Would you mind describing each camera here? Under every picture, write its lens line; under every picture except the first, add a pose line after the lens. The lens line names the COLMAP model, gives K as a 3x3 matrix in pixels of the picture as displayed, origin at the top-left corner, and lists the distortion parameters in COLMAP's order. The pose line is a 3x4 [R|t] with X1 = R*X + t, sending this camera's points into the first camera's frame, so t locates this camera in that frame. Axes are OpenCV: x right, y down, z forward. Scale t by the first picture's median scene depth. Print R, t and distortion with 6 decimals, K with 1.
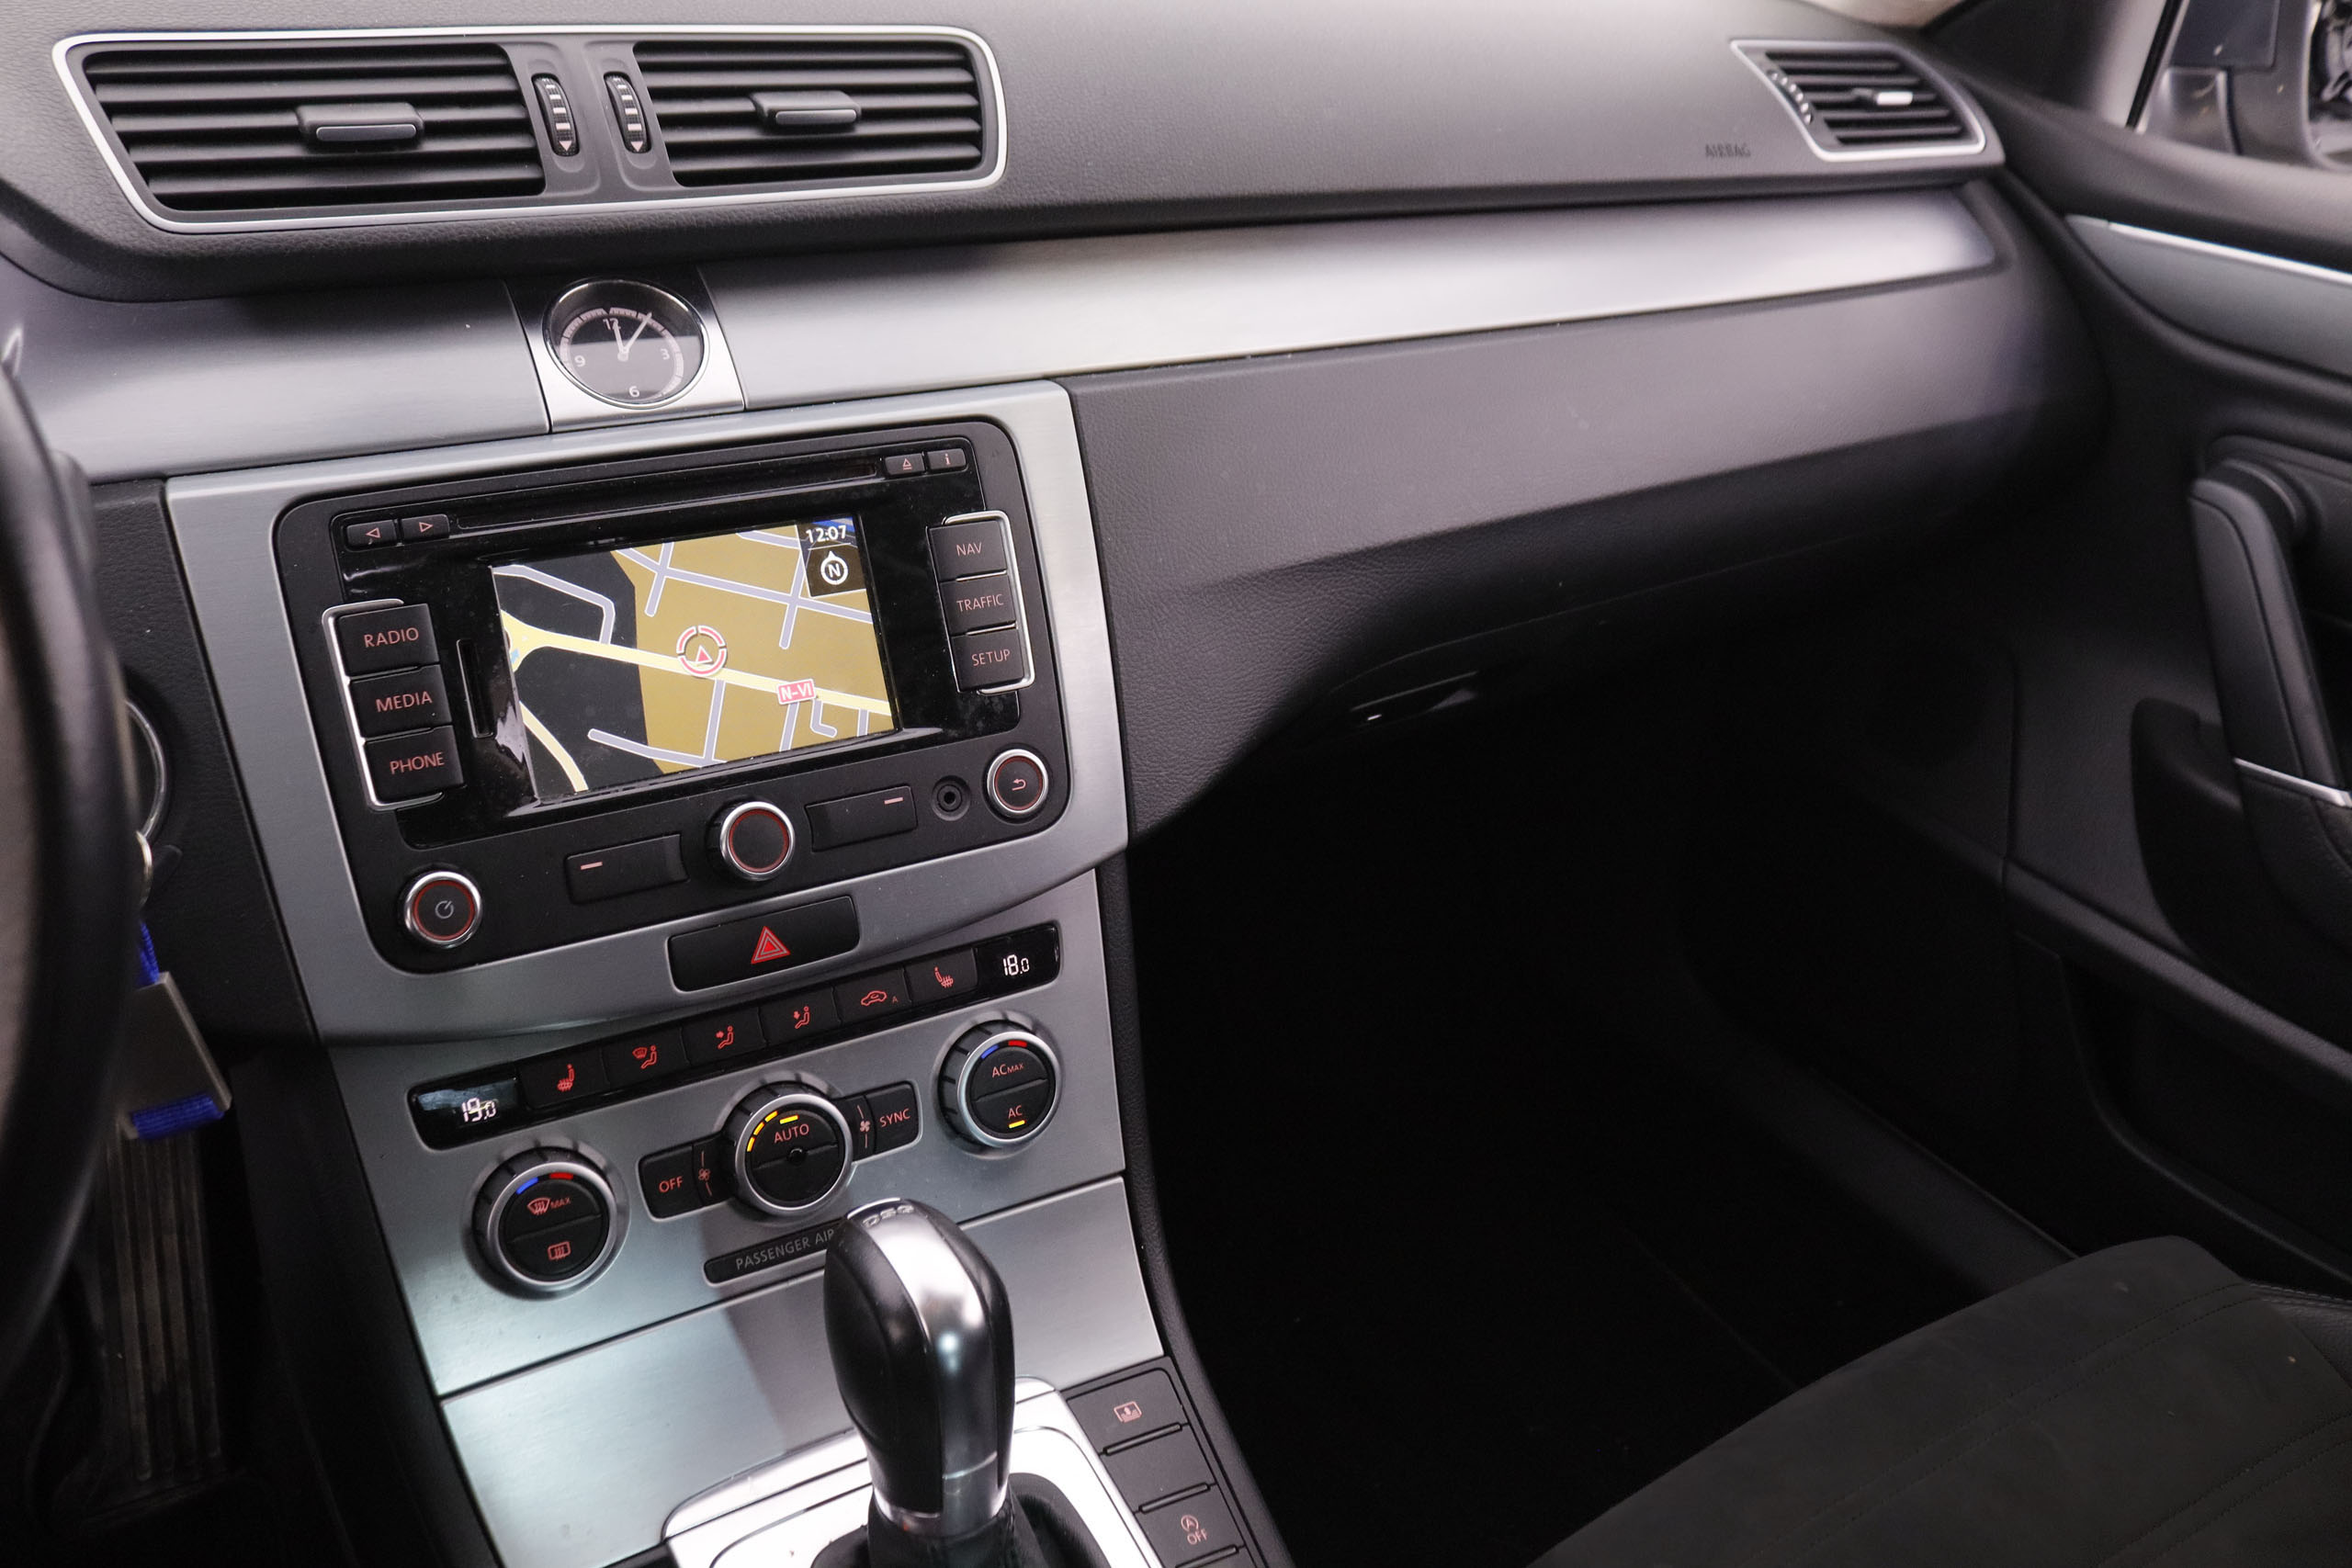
lens RADIAL K [[1884.8, 0, 1180.8], [0, 1884.8, 765.0], [0, 0, 1]] dist [-0.154972, 0.088395]
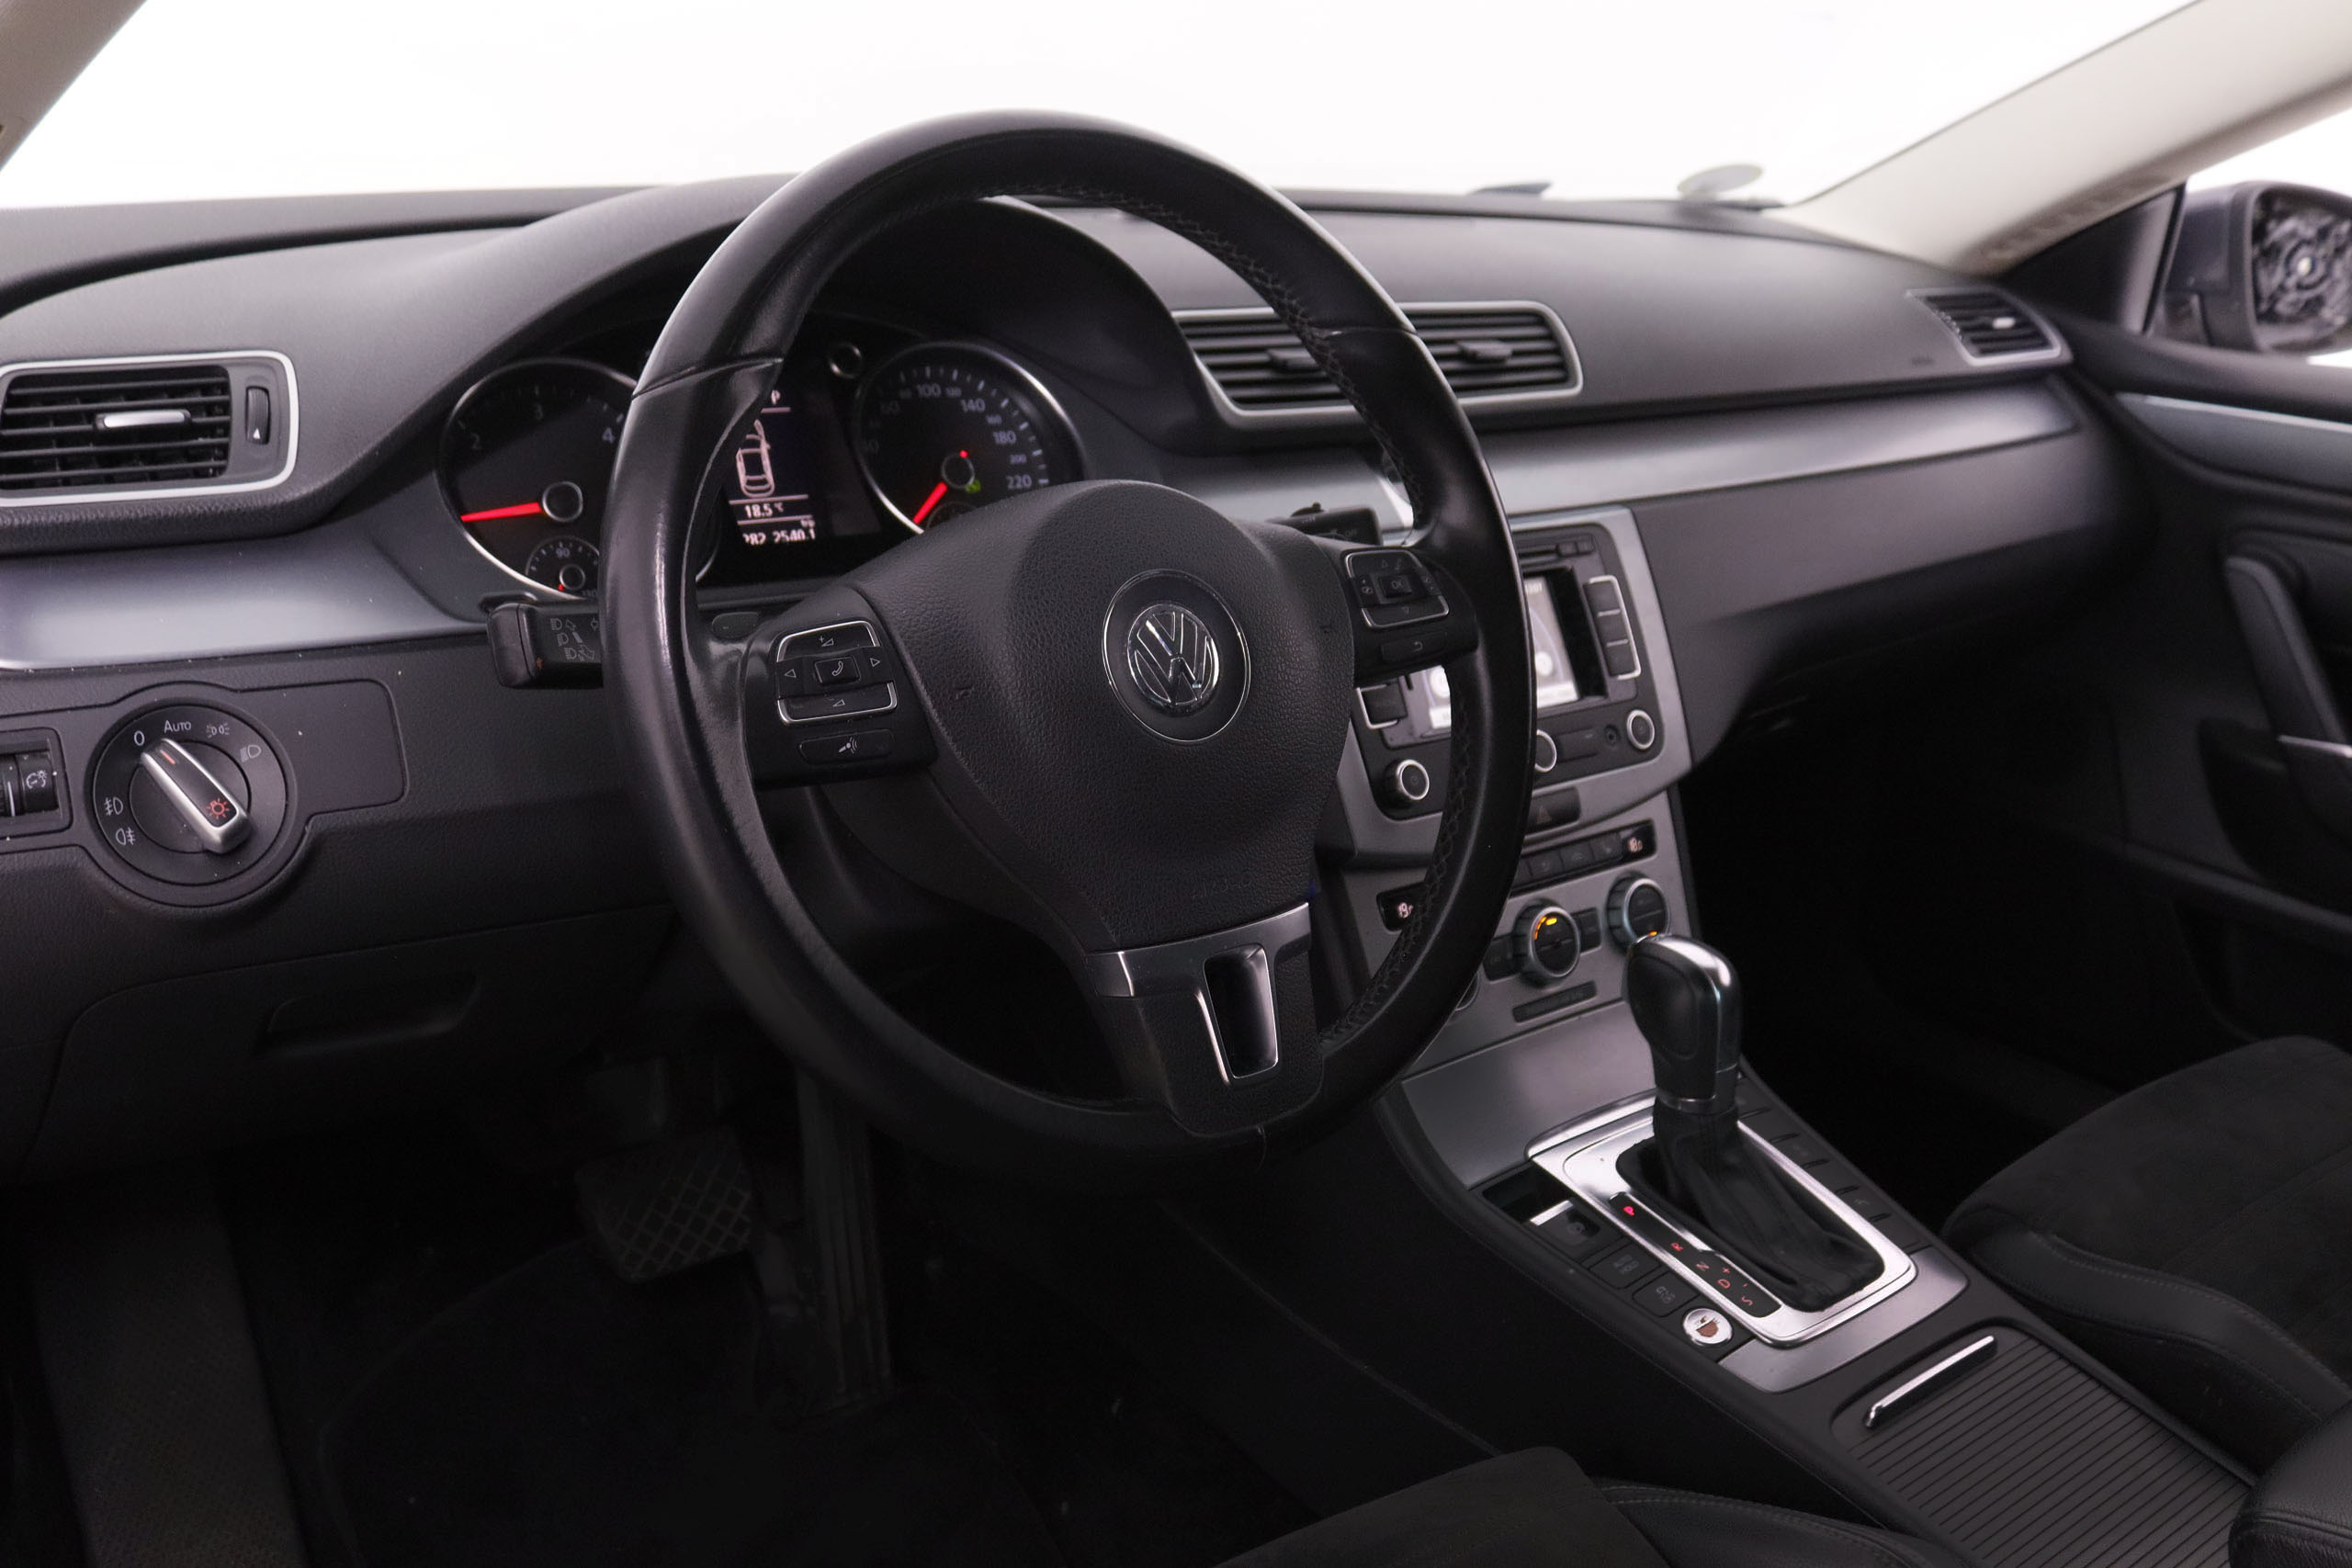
lens RADIAL K [[2028.5, 0, 1194.8], [0, 2028.5, 777.2], [0, 0, 1]] dist [-0.119818, 0.001136]
pose [[0.995151, -0.060119, 0.077843, -0.658522], [0.070524, 0.987823, -0.138677, 0.287674], [-0.068558, 0.143494, 0.987274, -0.804986]]
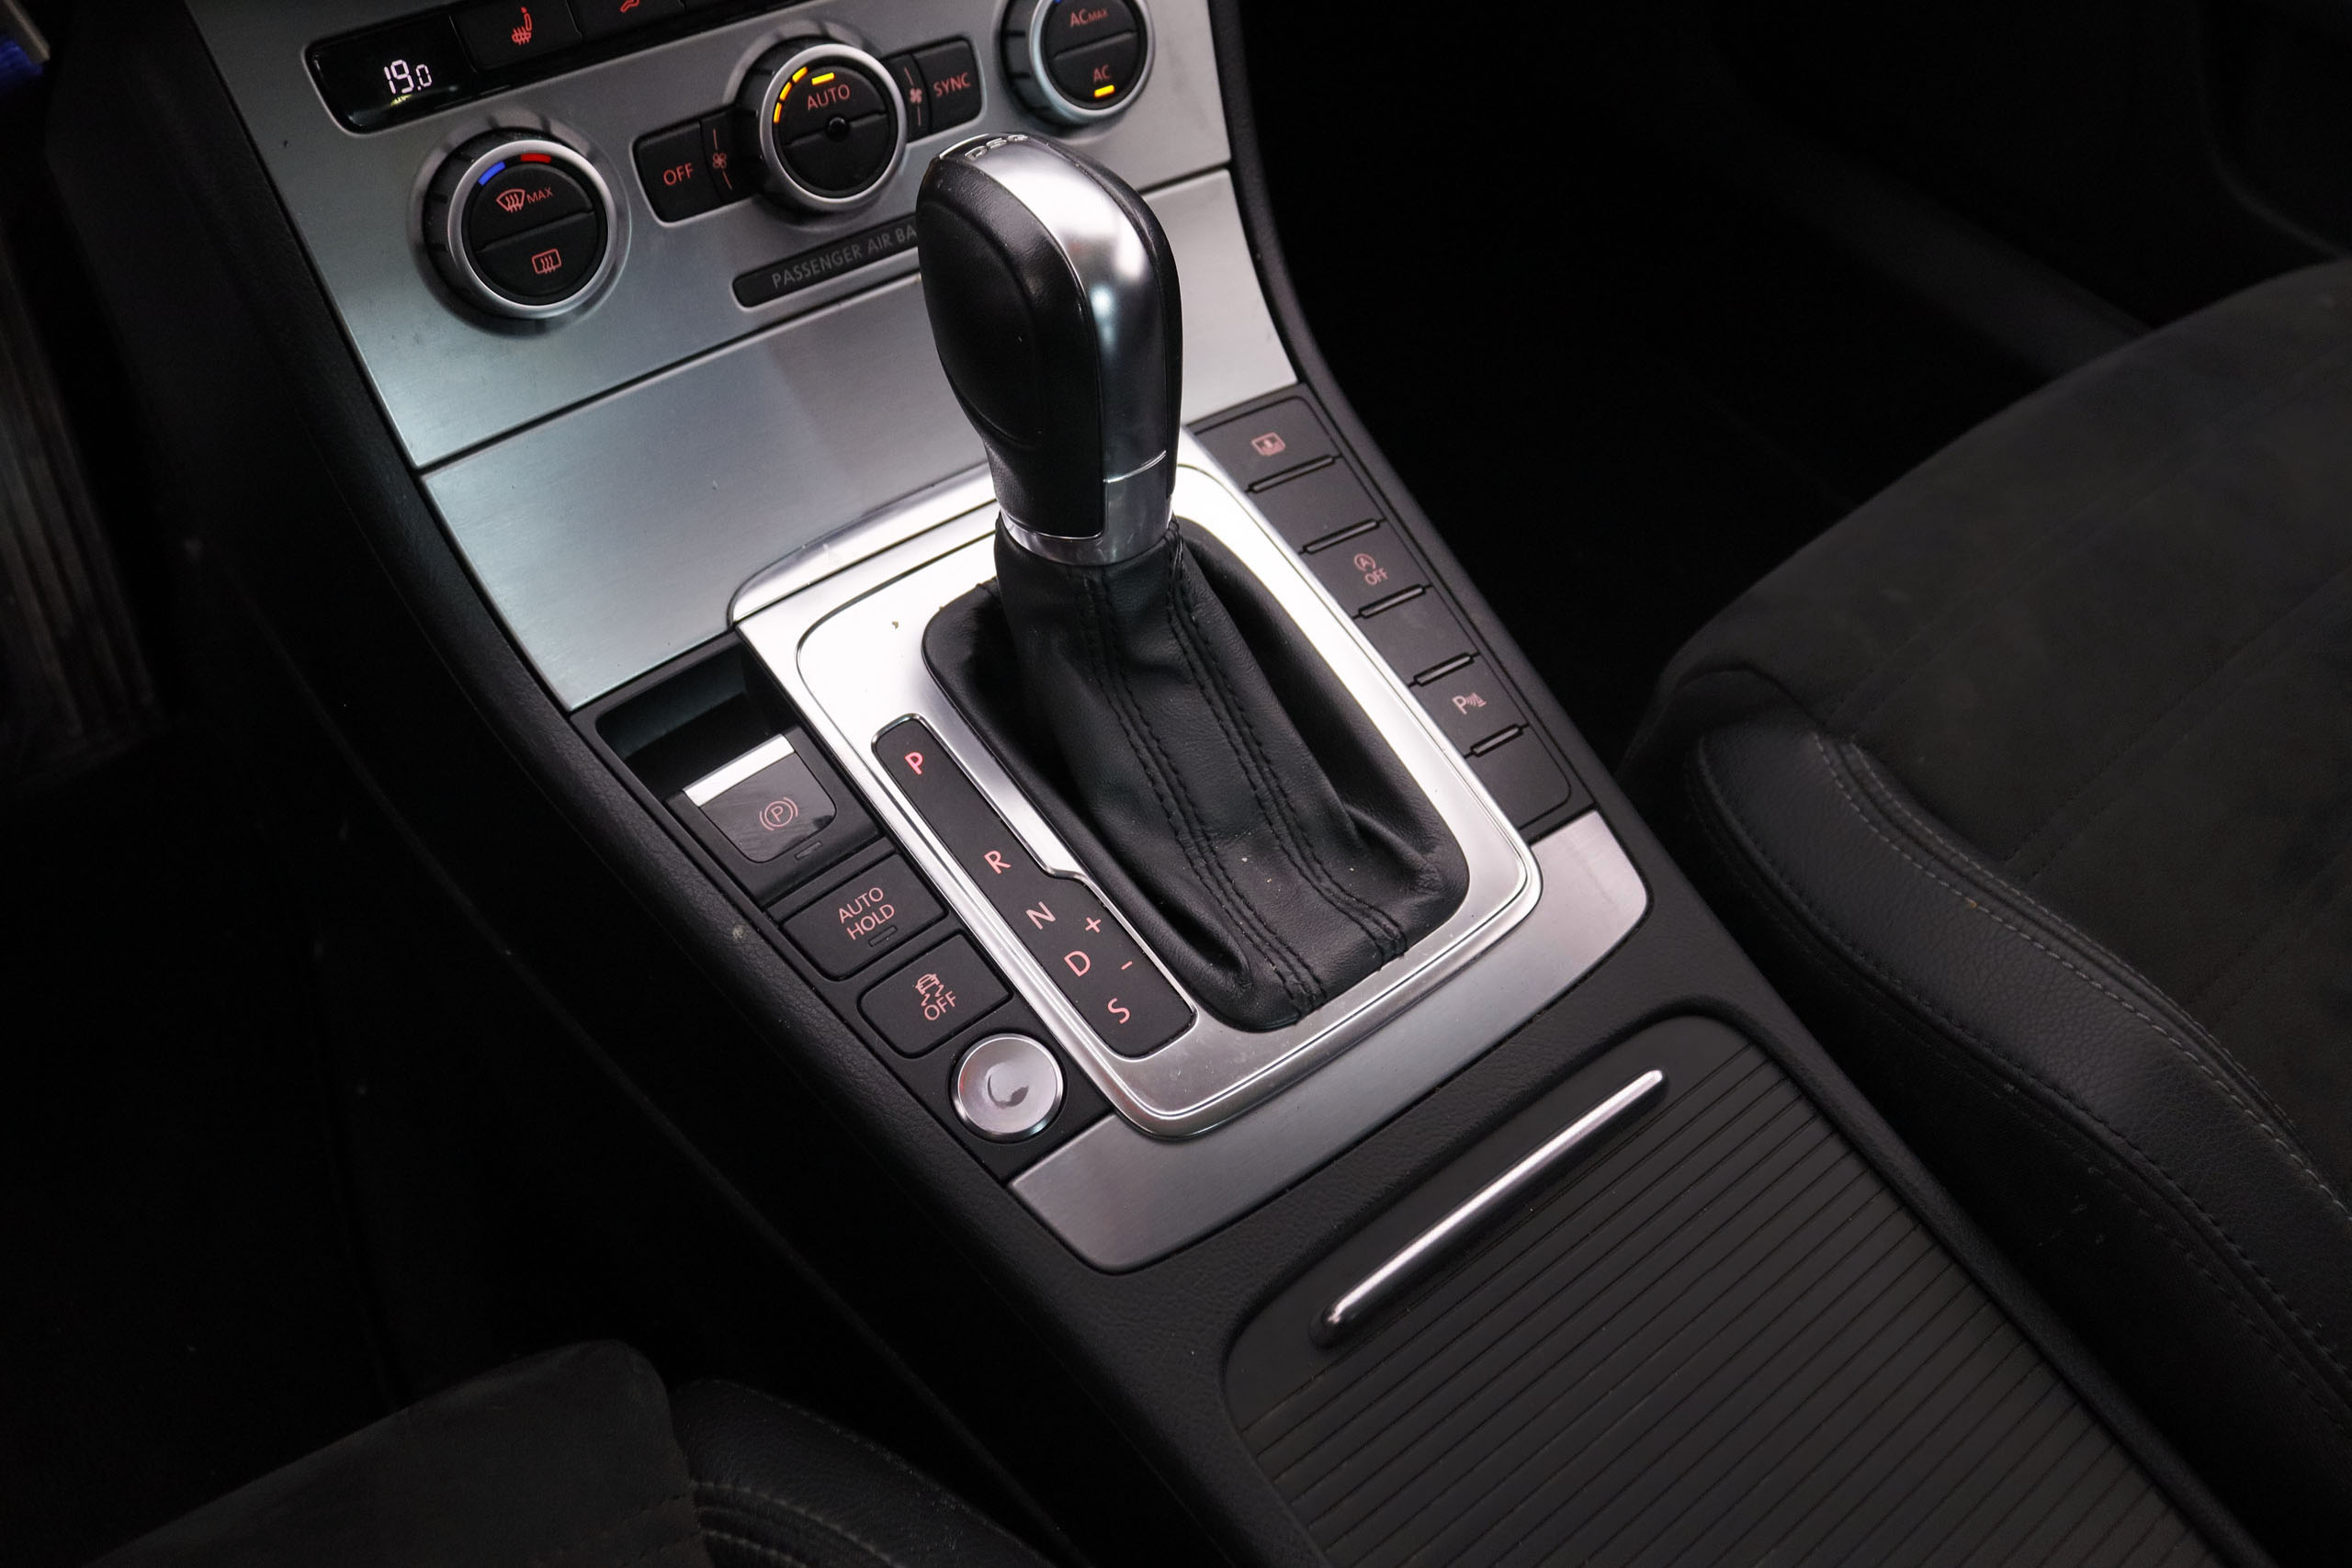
lens RADIAL K [[1884.8, 0, 1183.7], [0, 1884.8, 737.0], [0, 0, 1]] dist [-0.154972, 0.088395]
pose [[0.995185, -0.083944, 0.050589, -0.123041], [0.059665, 0.928388, 0.366790, 0.170194], [-0.077756, -0.362006, 0.928927, 0.197061]]
